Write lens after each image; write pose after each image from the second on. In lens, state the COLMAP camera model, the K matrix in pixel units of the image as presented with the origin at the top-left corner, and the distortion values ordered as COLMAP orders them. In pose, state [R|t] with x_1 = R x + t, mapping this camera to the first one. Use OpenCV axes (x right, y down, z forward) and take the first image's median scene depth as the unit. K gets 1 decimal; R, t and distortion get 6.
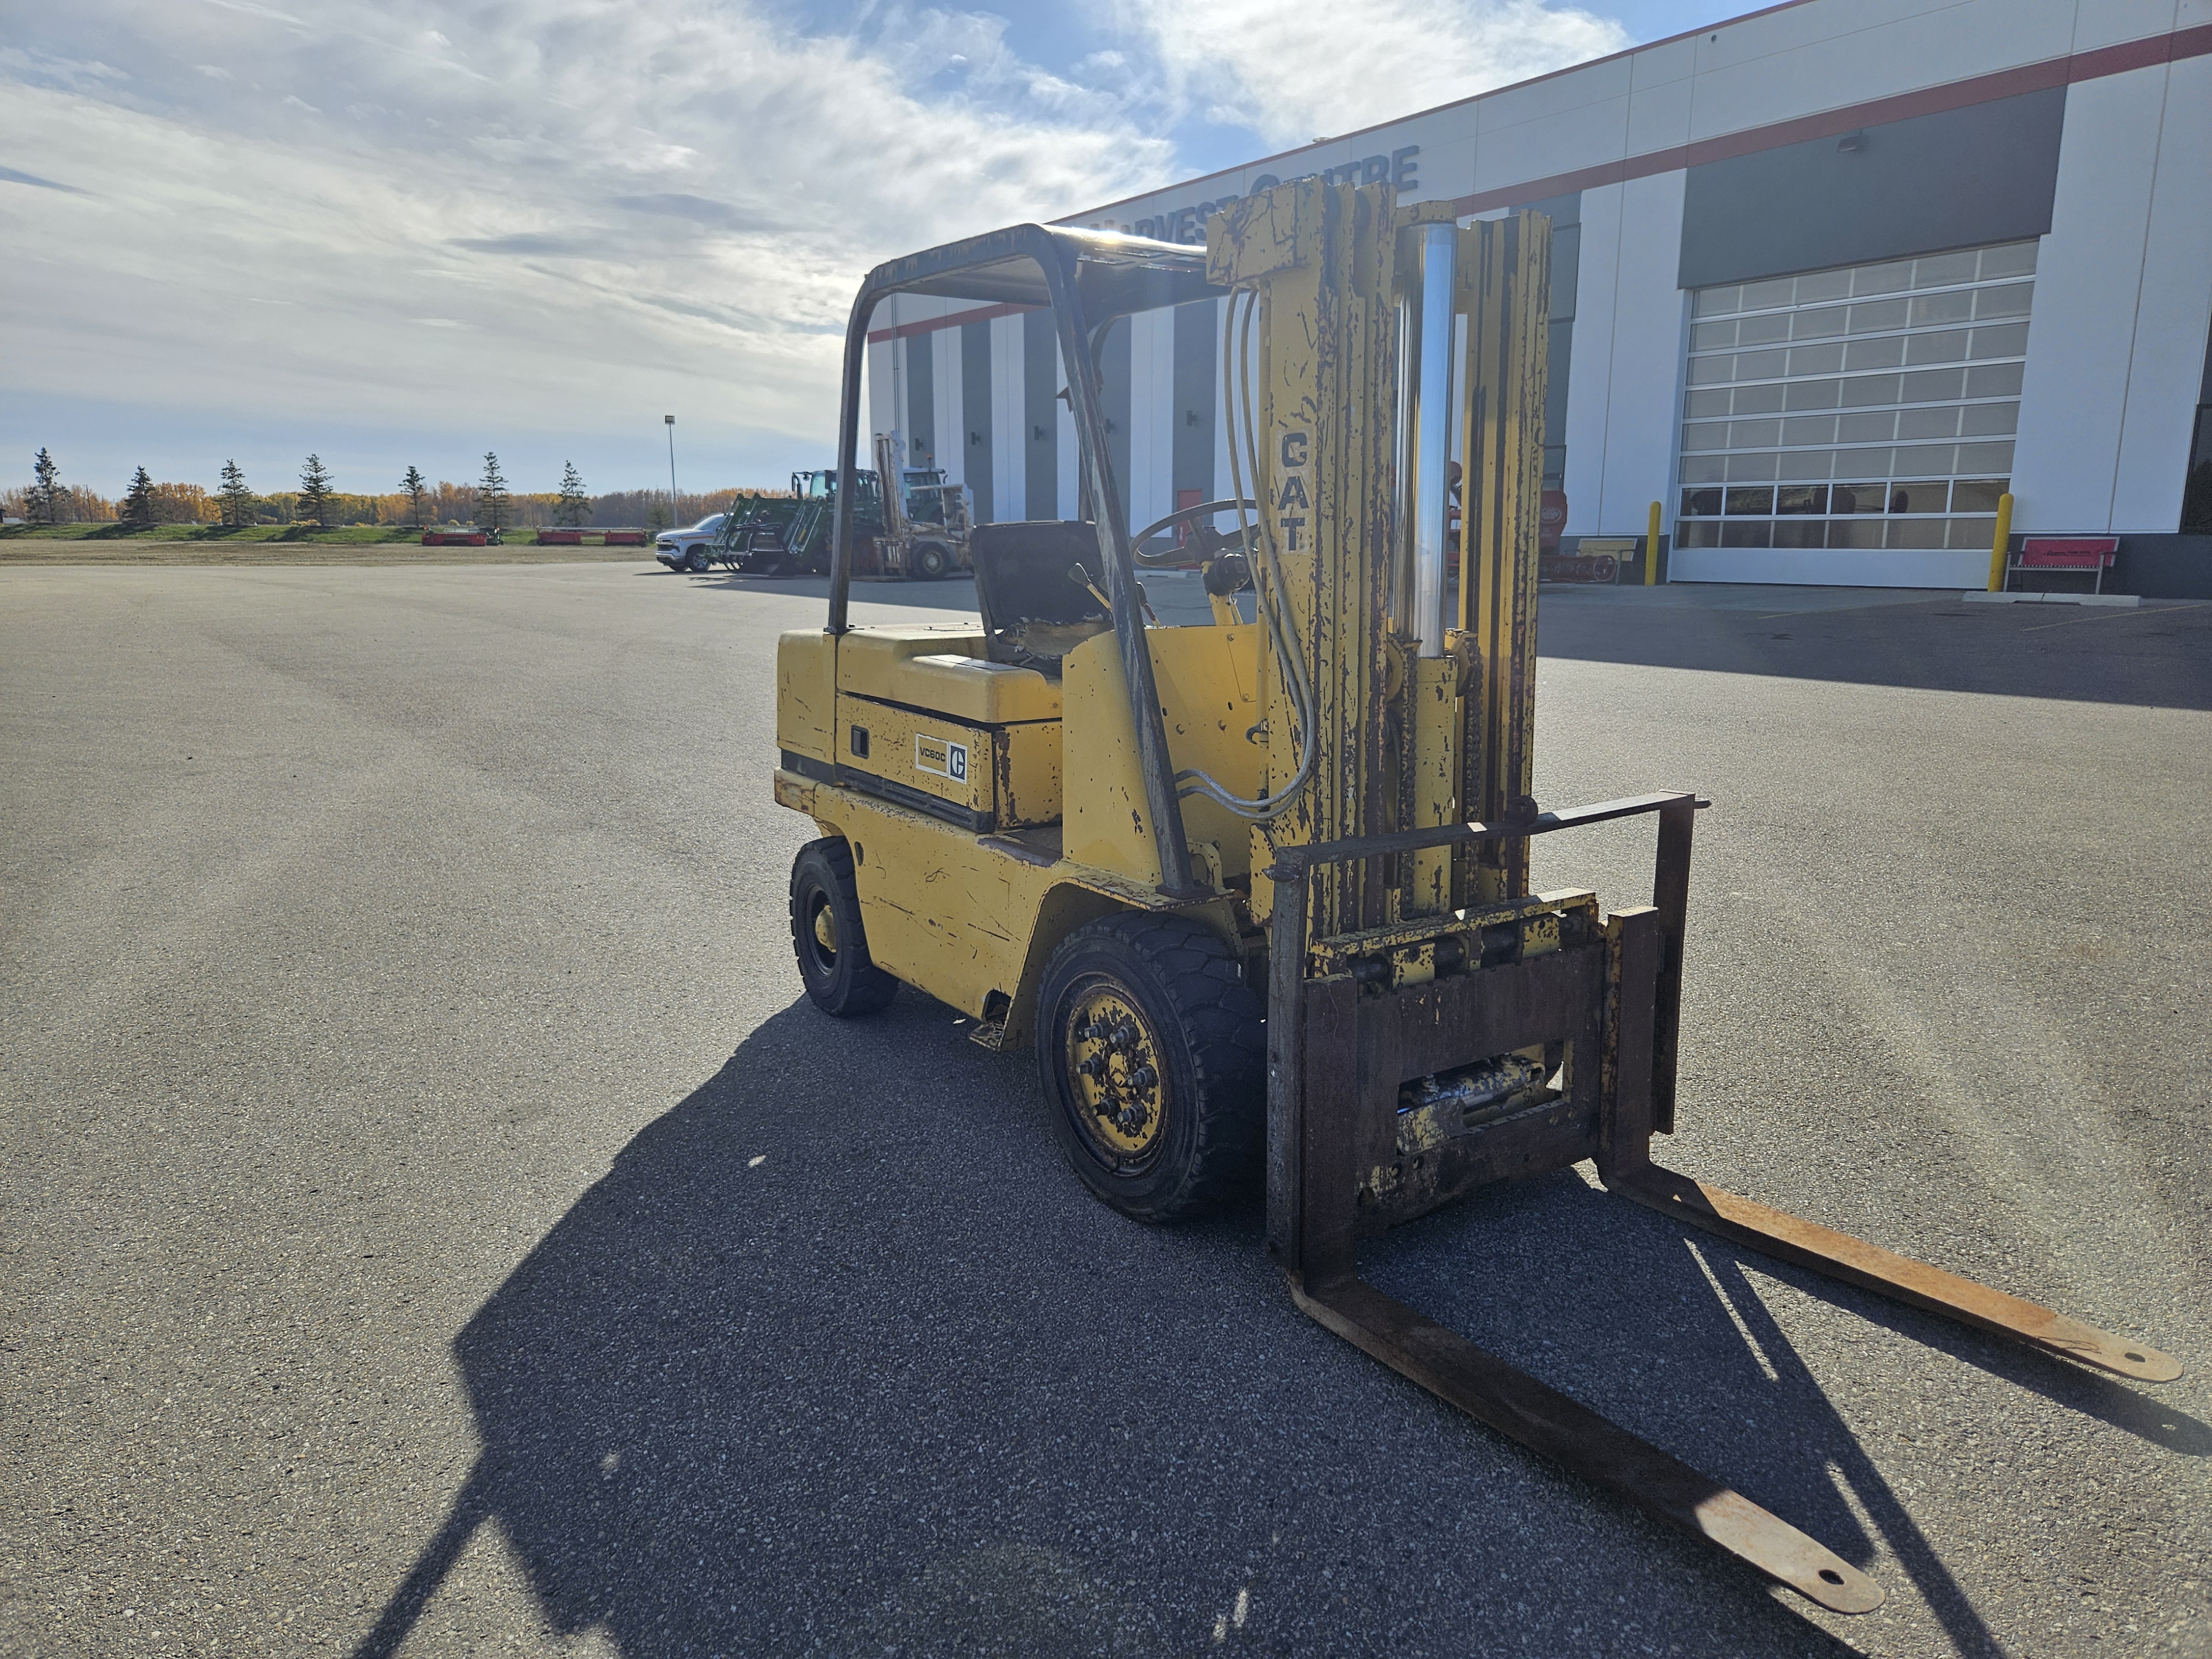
lens RADIAL K [[1475.5, 0, 1106.0], [0, 1475.5, 829.5], [0, 0, 1]] dist [0.073533, -0.054003]
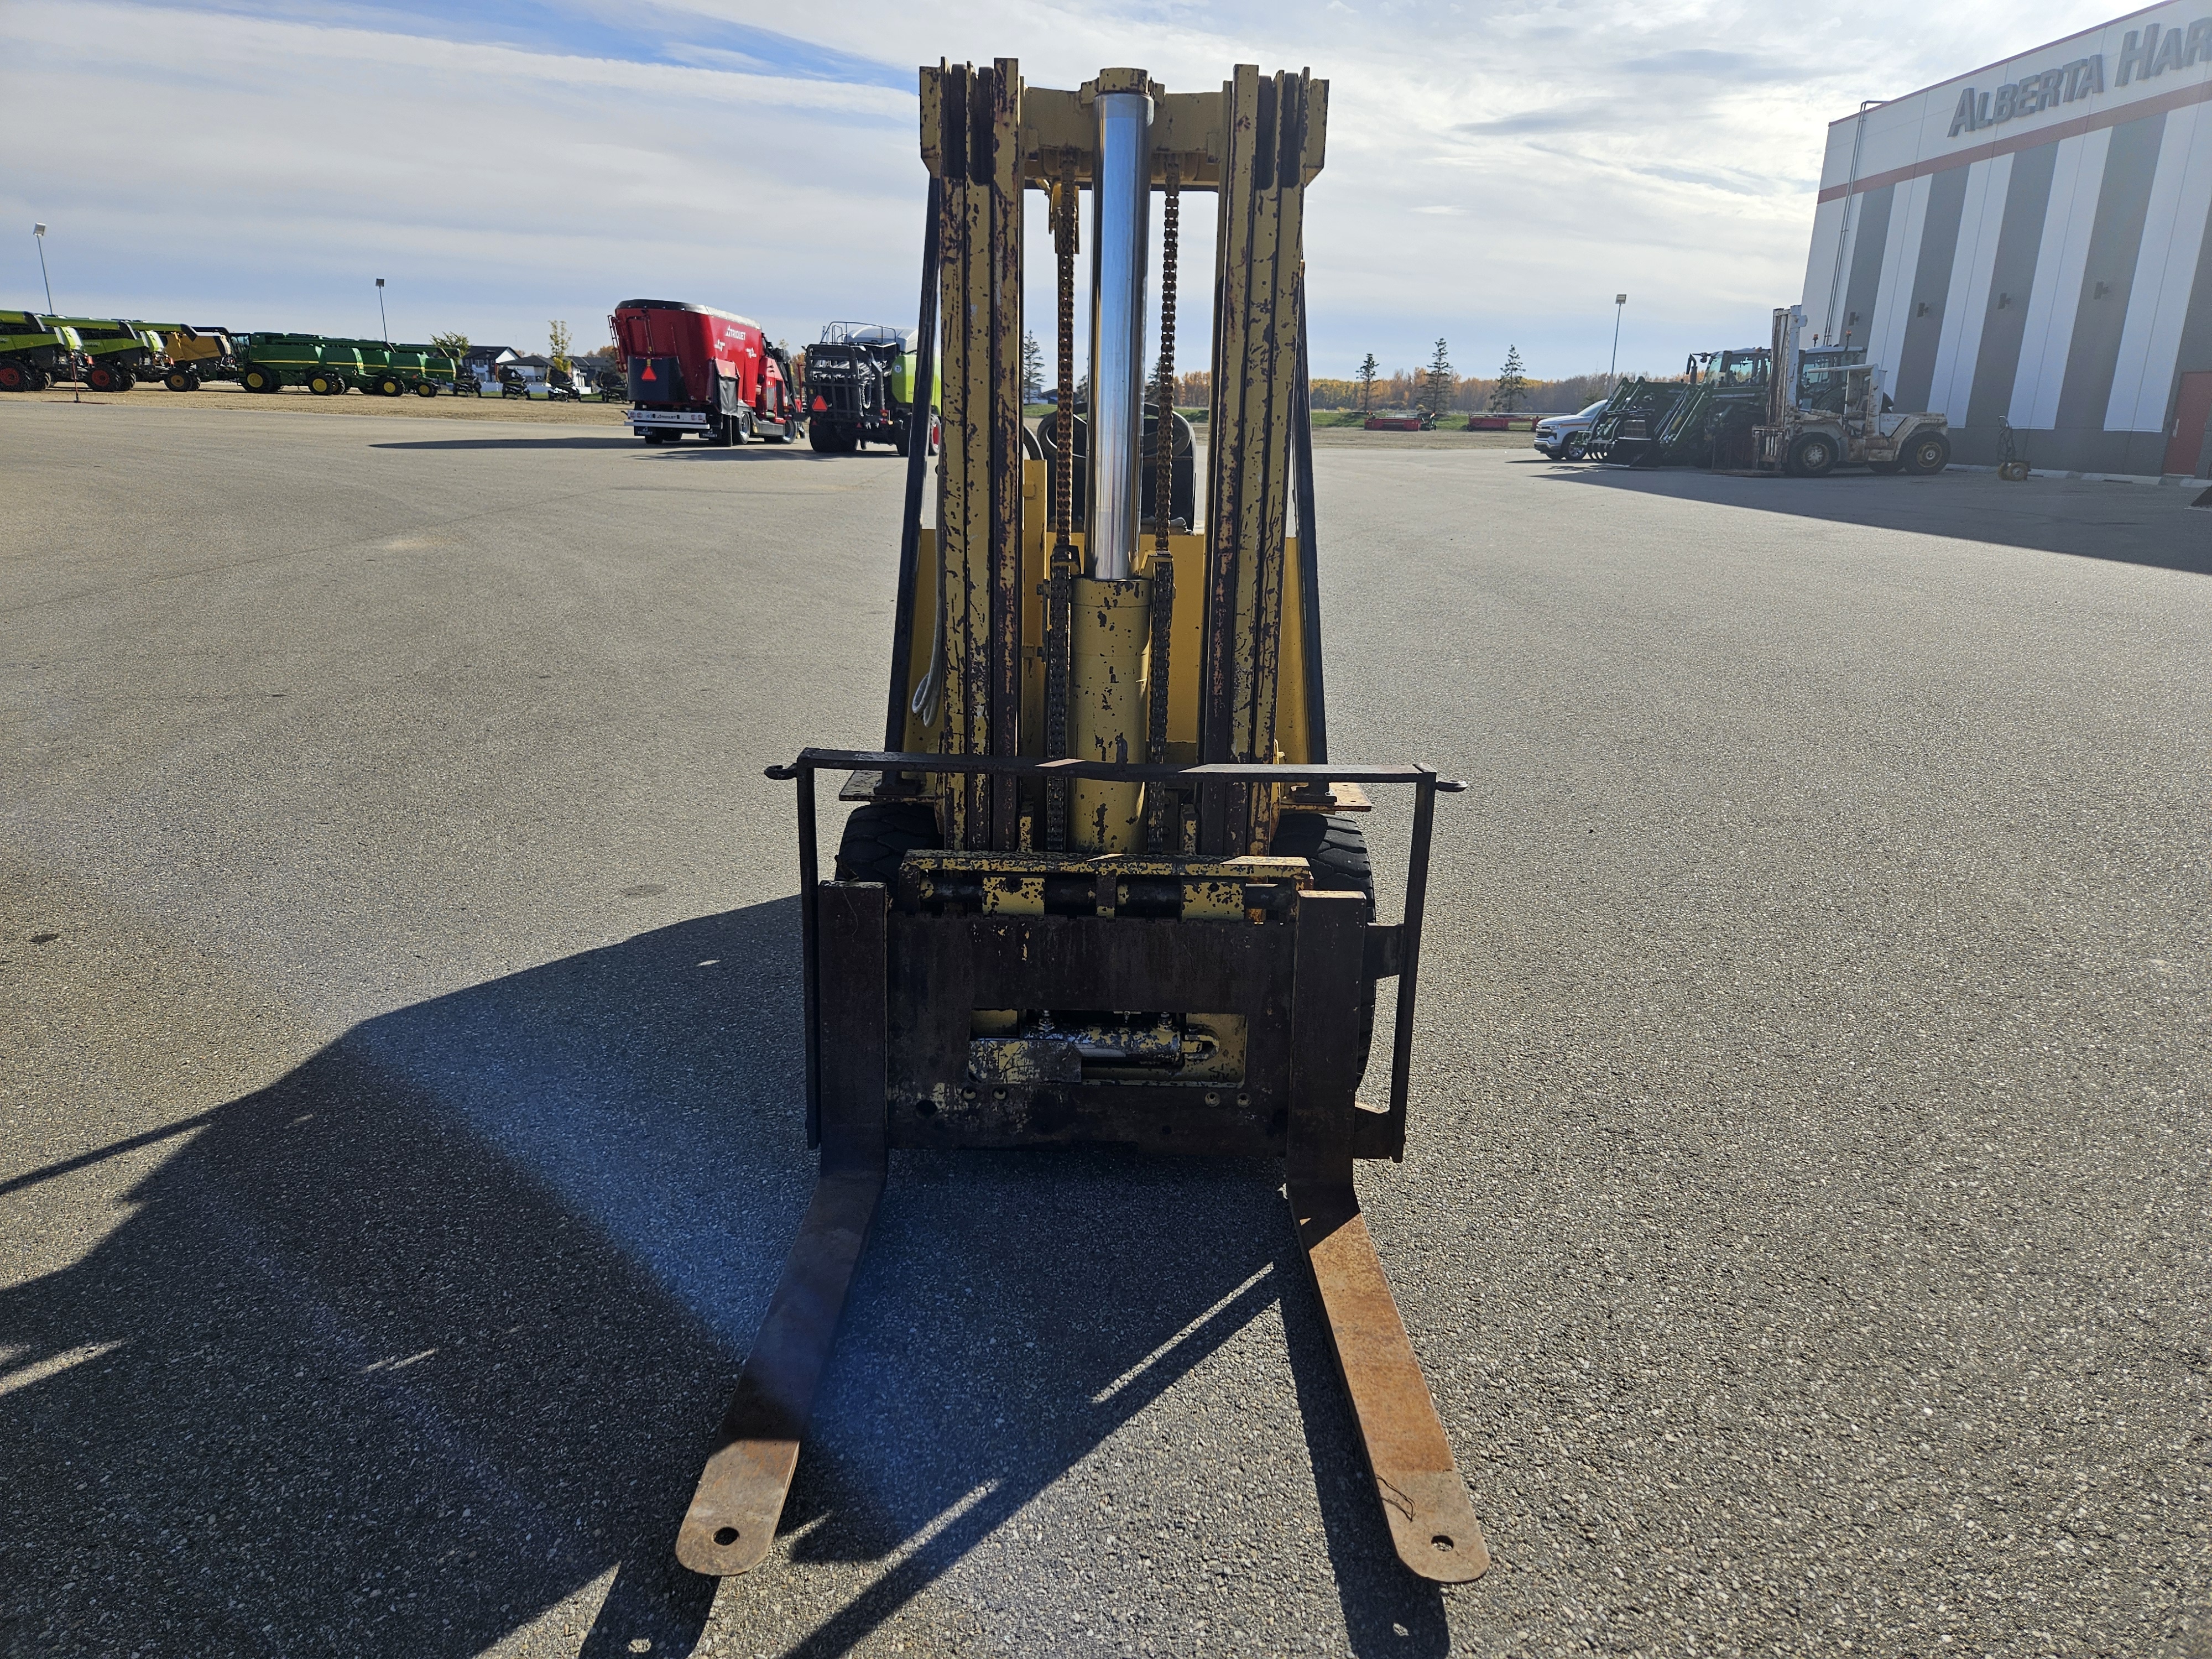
lens RADIAL K [[1466.9, 0, 1101.3], [0, 1466.9, 842.5], [0, 0, 1]] dist [0.070633, -0.048285]
pose [[0.823083, 0.177476, -0.539478, 0.716379], [-0.132889, 0.983732, 0.120876, -0.062283], [0.552154, -0.027801, 0.833278, 0.215059]]
